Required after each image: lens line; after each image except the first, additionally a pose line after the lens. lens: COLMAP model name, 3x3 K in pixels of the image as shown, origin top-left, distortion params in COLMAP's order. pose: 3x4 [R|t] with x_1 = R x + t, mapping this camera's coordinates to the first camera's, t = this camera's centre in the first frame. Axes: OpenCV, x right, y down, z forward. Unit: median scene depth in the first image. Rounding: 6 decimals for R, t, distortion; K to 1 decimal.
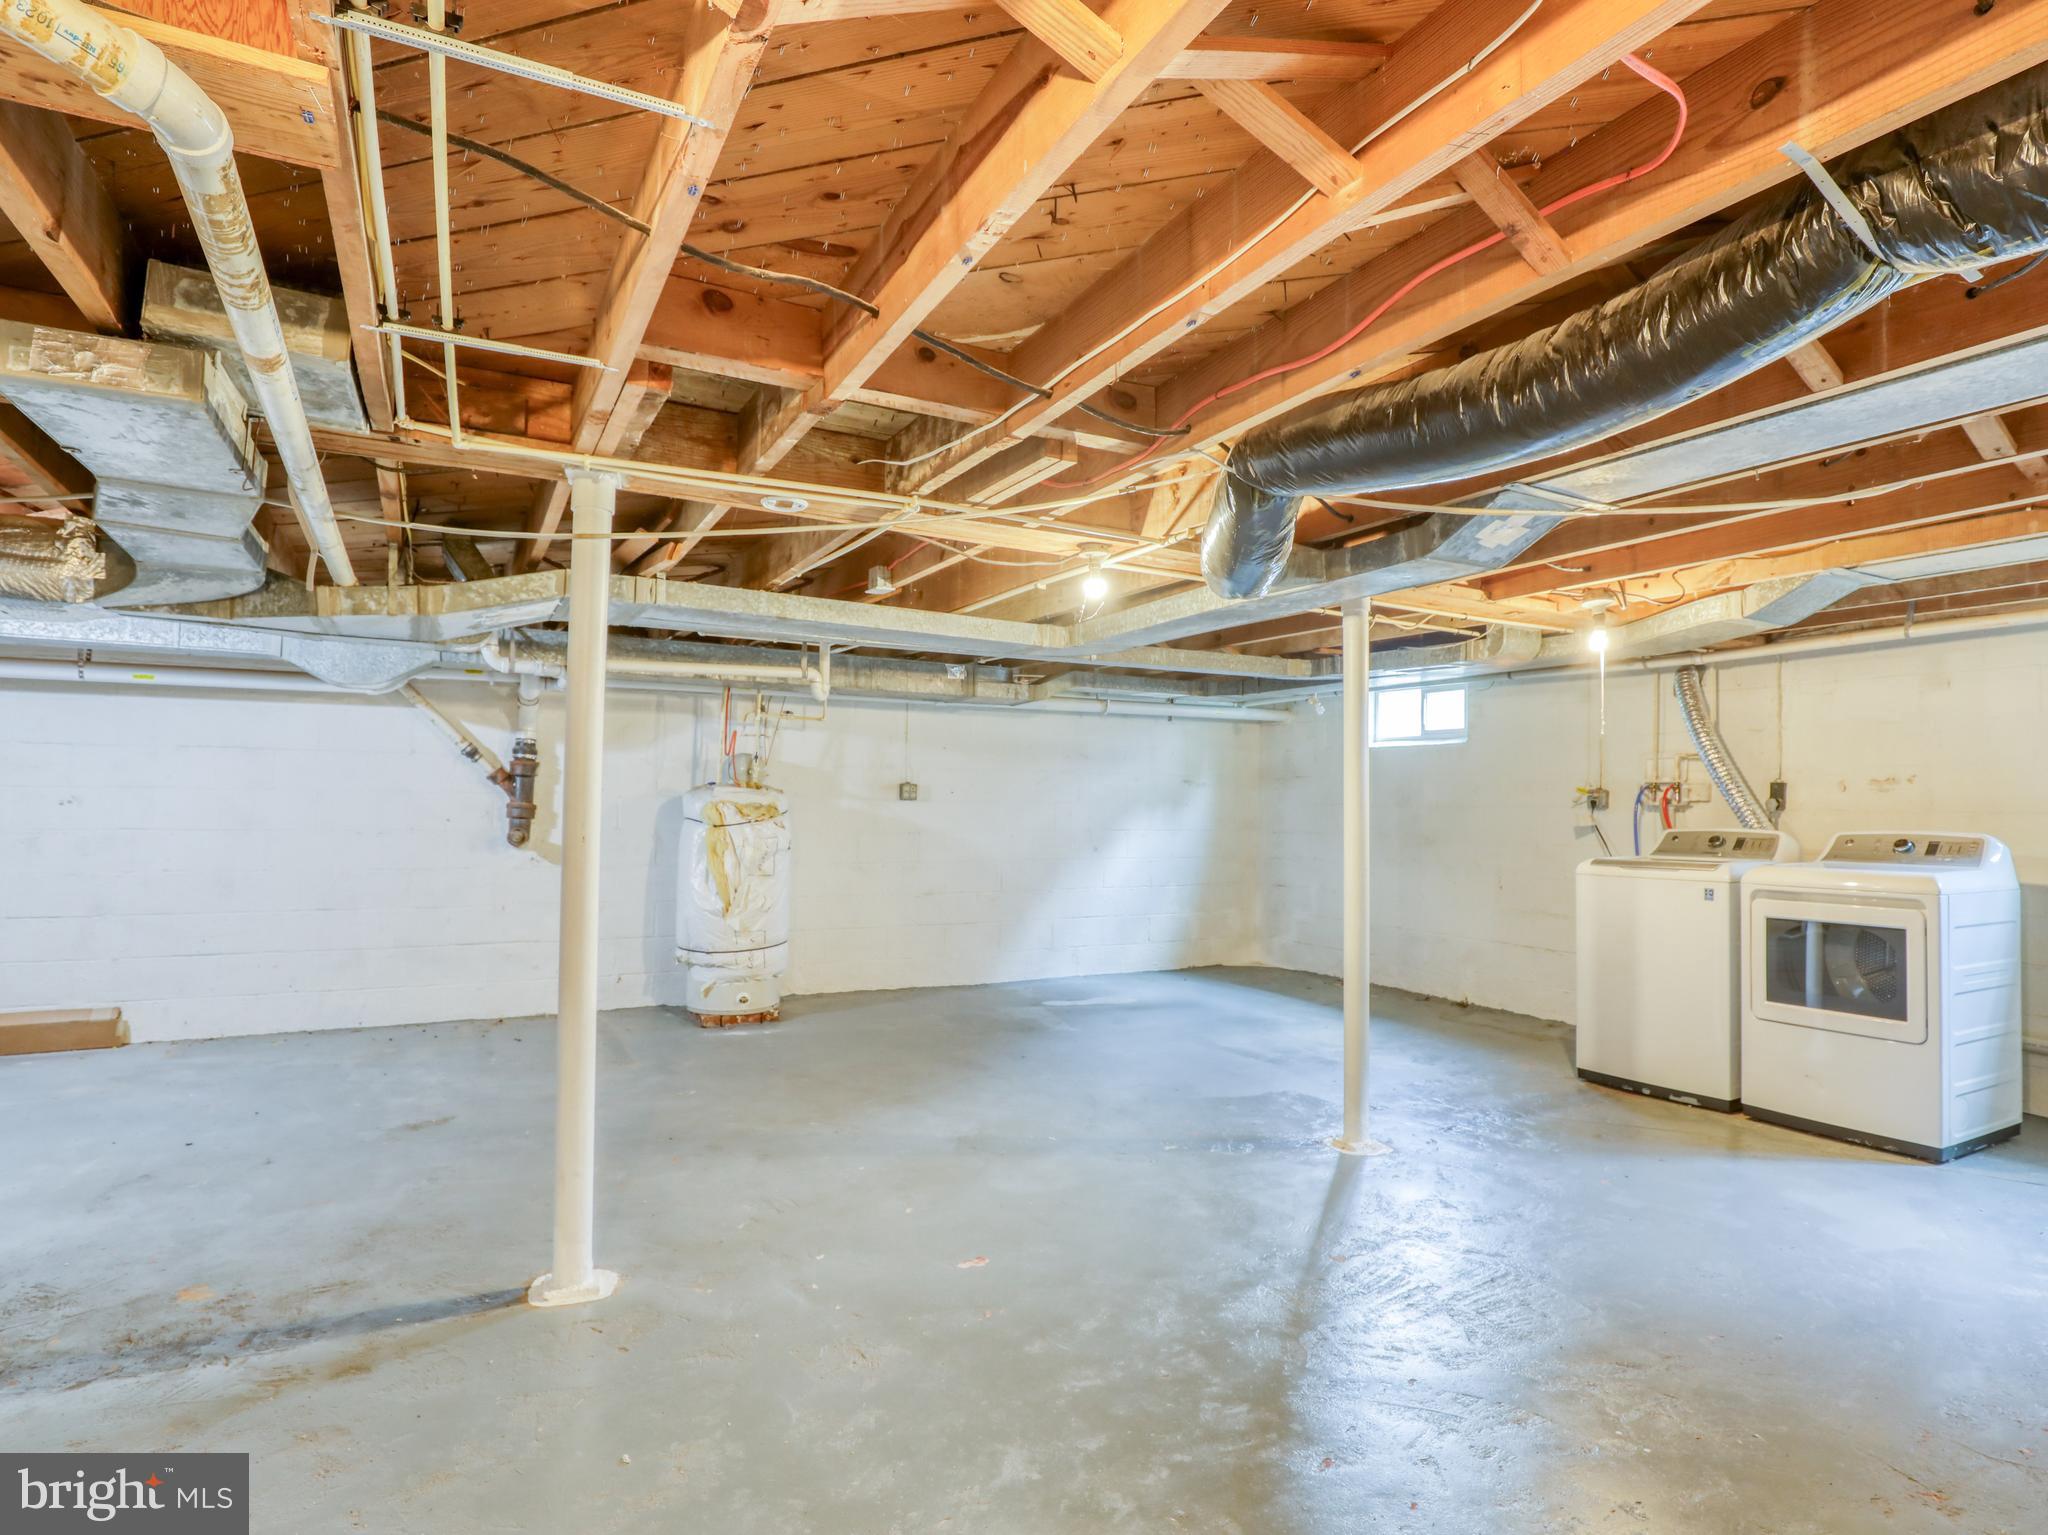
lens RADIAL K [[1082.1, 0, 1031.5], [0, 1082.1, 766.6], [0, 0, 1]] dist [-0.027612, -0.000680]
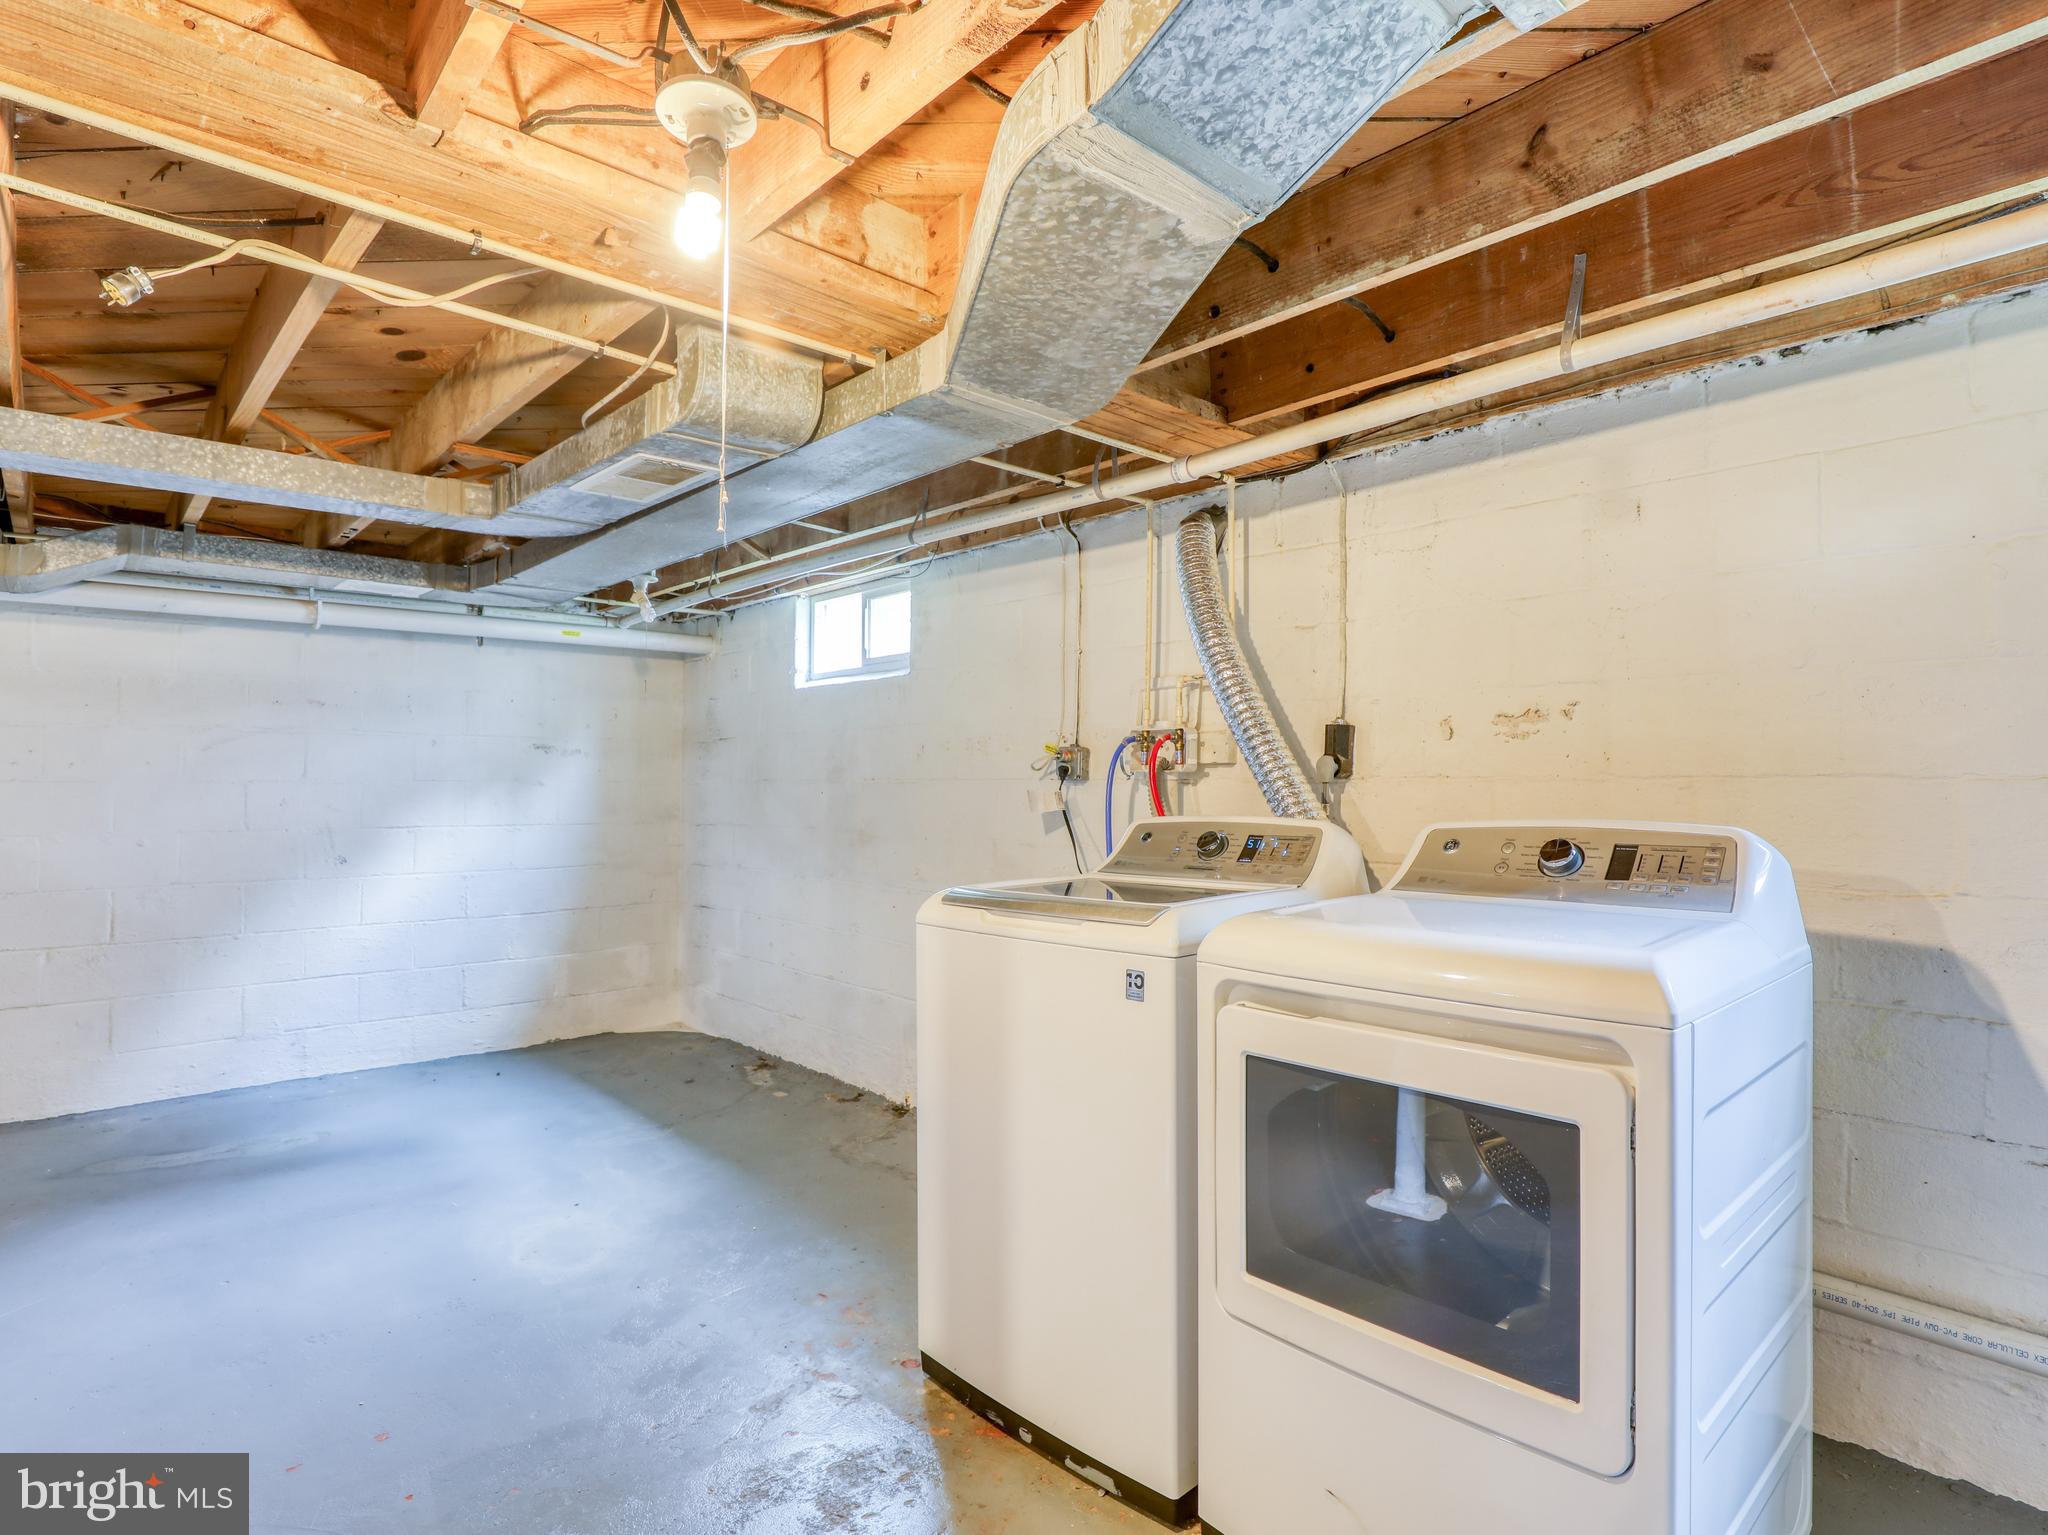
lens RADIAL K [[1052.2, 0, 1030.4], [0, 1052.2, 772.8], [0, 0, 1]] dist [-0.026282, 0.000665]
pose [[0.971182, -0.009506, 0.238150, 0.431416], [0.004327, 0.999743, 0.022262, 0.026133], [-0.238300, -0.020590, 0.970973, 0.539243]]
